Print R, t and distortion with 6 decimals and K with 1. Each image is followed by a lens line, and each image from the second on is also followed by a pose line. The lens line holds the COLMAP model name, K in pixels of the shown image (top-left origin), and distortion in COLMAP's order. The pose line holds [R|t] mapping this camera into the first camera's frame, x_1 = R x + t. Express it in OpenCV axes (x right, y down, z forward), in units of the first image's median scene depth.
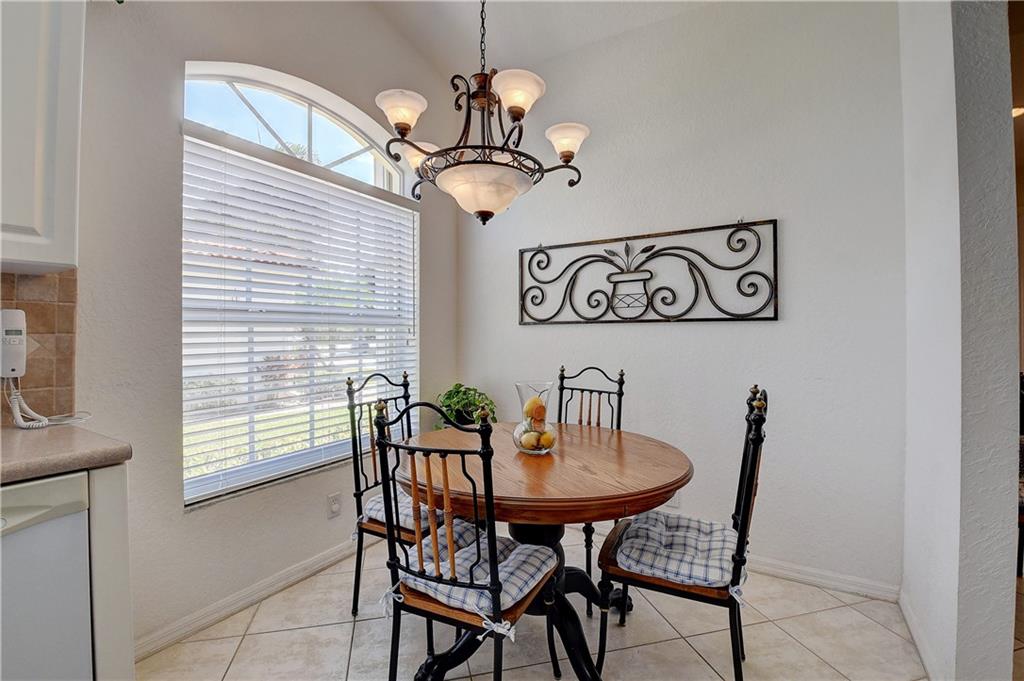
lens RADIAL K [[450.0, 0, 508.6], [0, 450.0, 327.5], [0, 0, 1]] dist [0.000669, -0.016173]
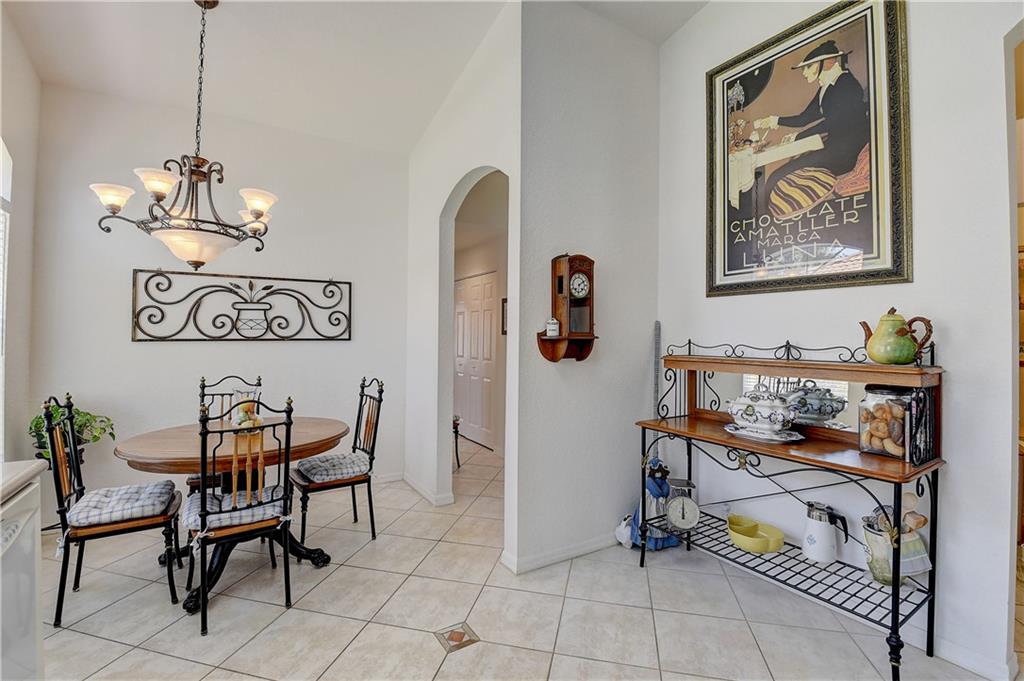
lens RADIAL K [[450.0, 0, 510.1], [0, 450.0, 333.5], [0, 0, 1]] dist [0.000669, -0.016173]
pose [[0.454931, 0.009777, 0.890473, -0.615842], [-0.019956, 0.999801, -0.000782, -0.050291], [-0.890303, -0.017415, 0.455036, -0.310573]]
